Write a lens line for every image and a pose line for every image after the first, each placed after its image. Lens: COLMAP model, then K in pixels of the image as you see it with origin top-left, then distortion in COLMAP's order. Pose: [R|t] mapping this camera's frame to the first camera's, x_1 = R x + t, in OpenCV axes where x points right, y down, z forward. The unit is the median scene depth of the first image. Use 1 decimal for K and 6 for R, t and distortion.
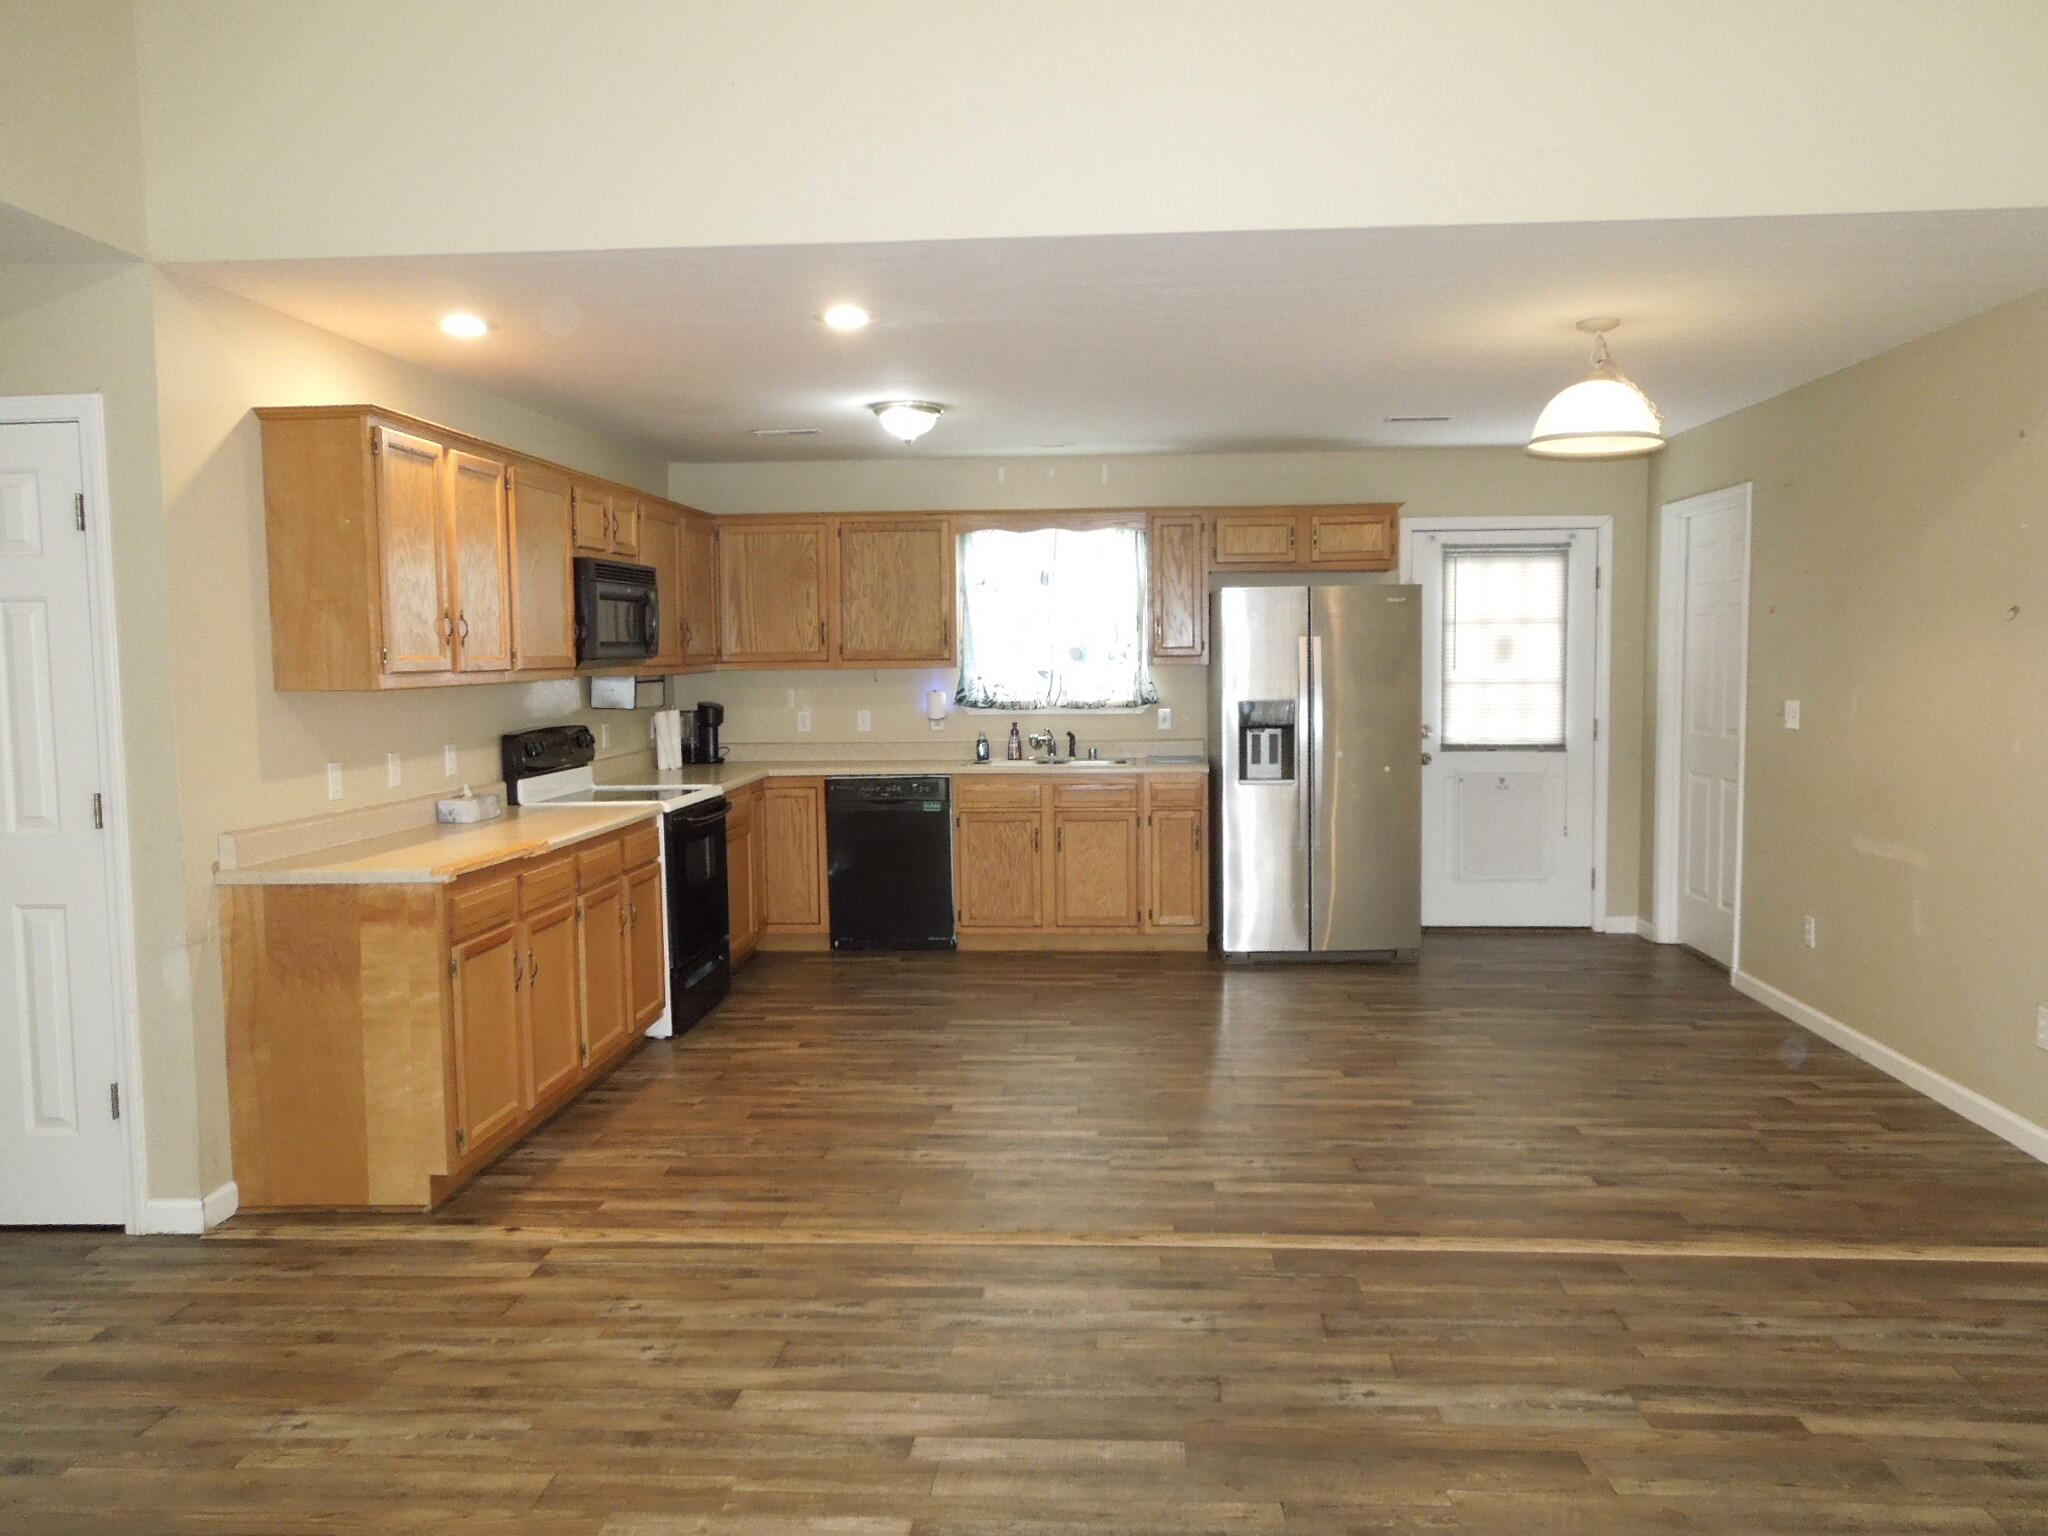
lens RADIAL K [[1562.7, 0, 1024.0], [0, 1562.7, 768.0], [0, 0, 1]] dist [0.005787, -0.002465]
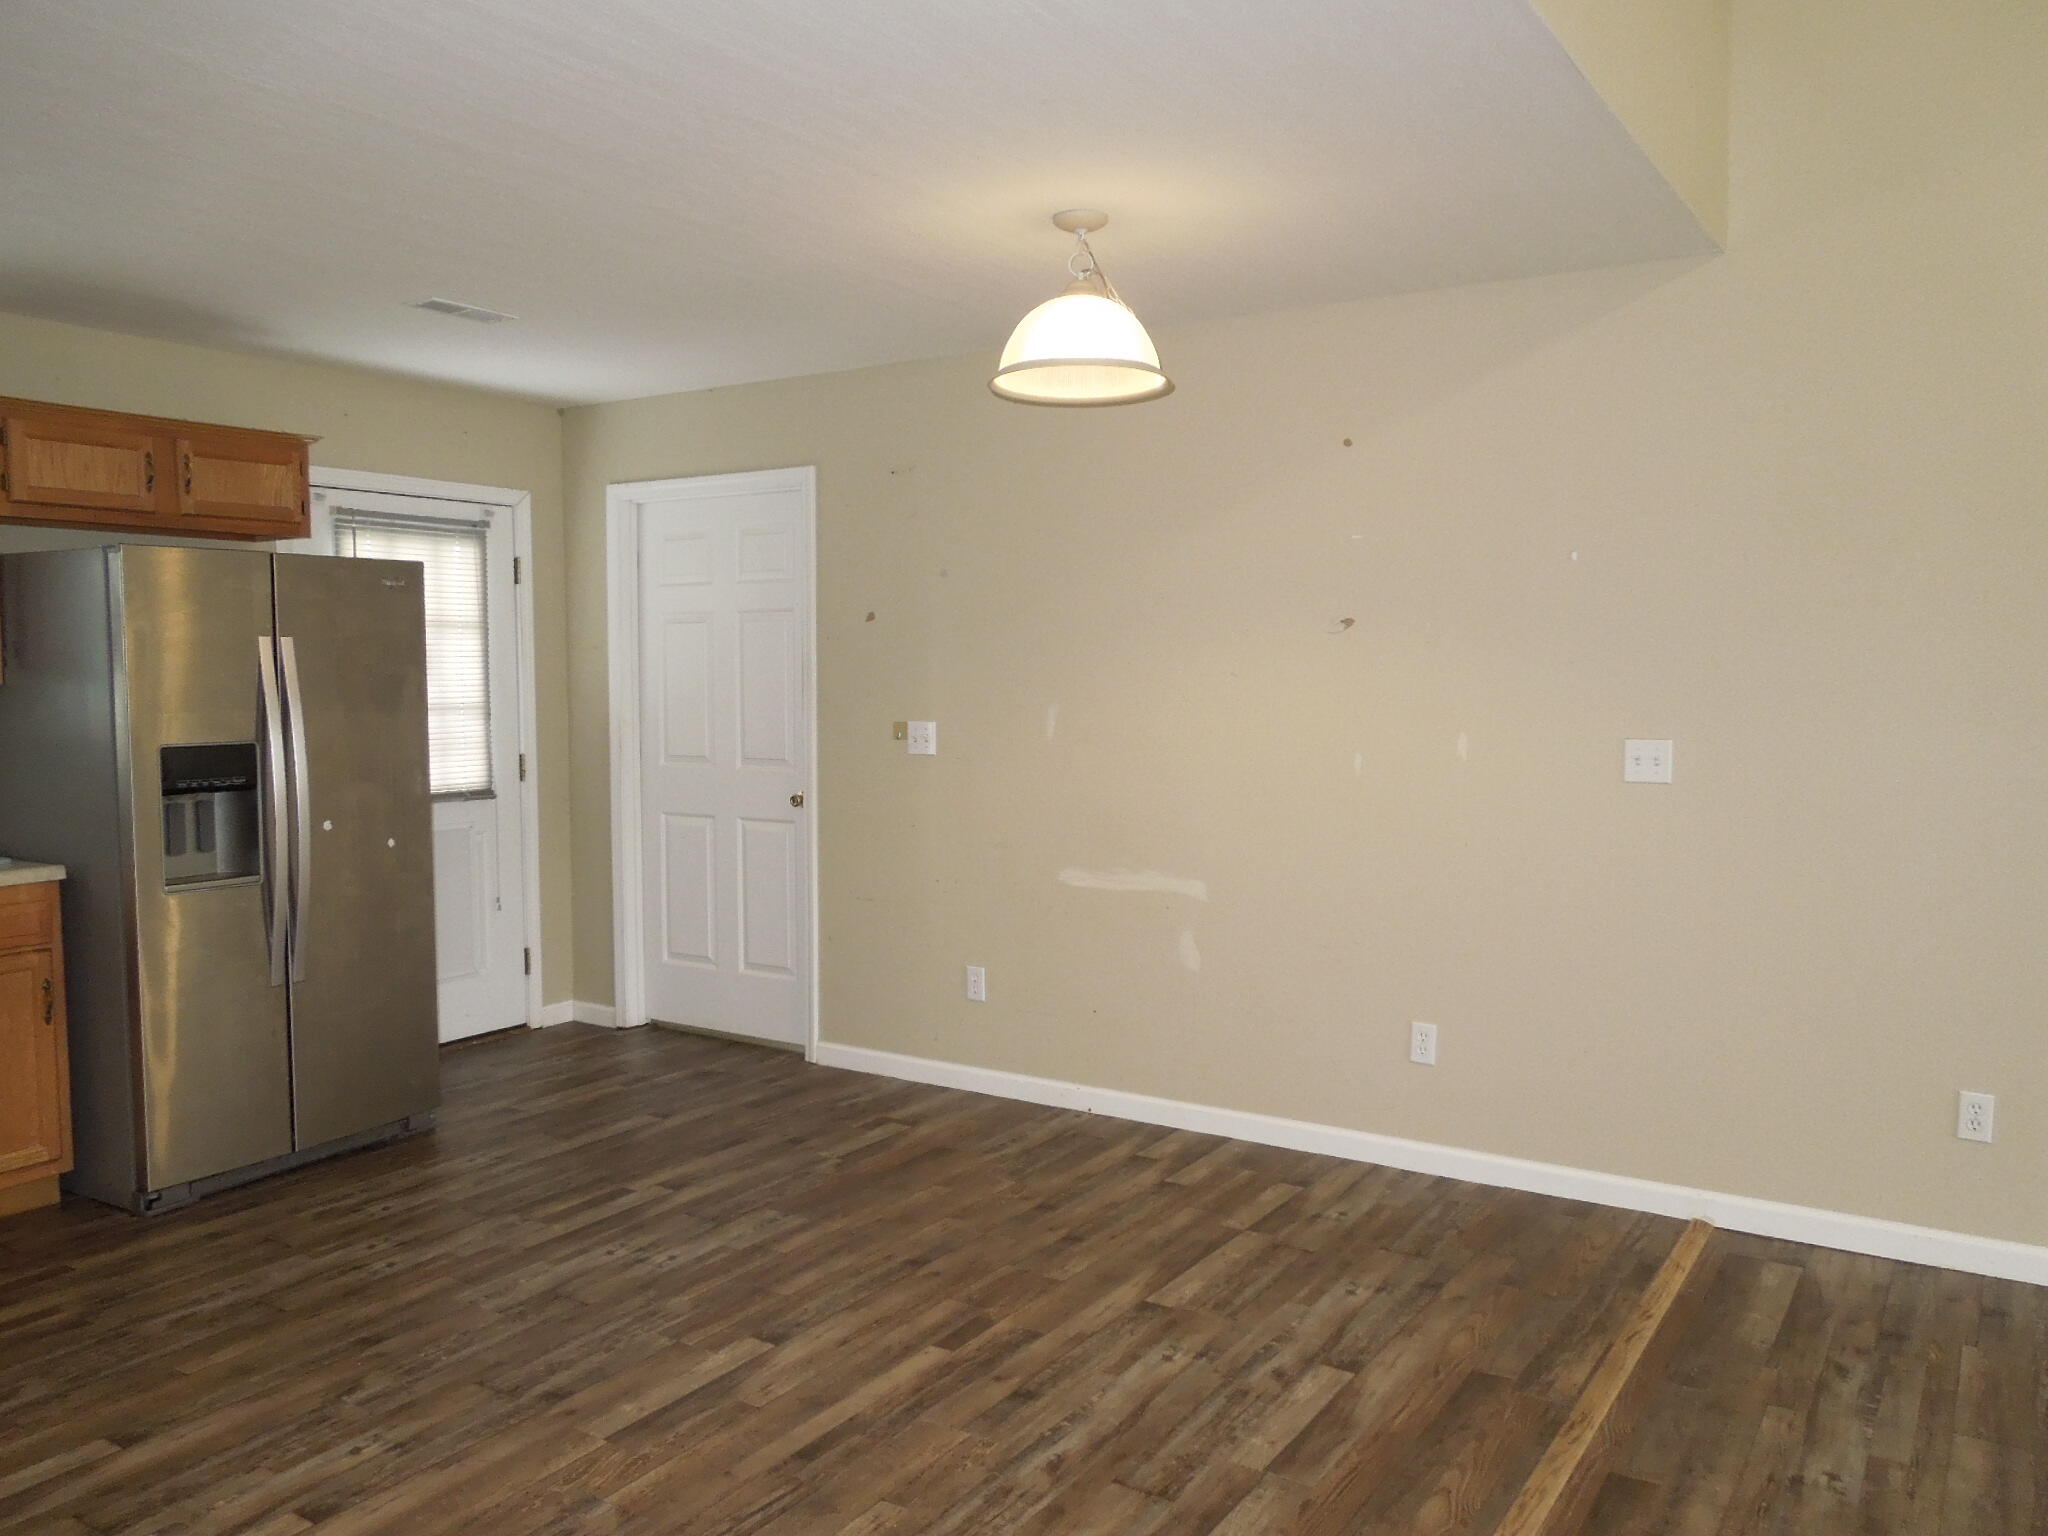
lens RADIAL K [[1562.7, 0, 1024.0], [0, 1562.7, 768.0], [0, 0, 1]] dist [0.005787, -0.002465]
pose [[0.487879, -0.048909, 0.871540, -0.288965], [0.062188, 0.997840, 0.021184, -0.039231], [-0.870693, 0.043864, 0.489866, 0.632652]]
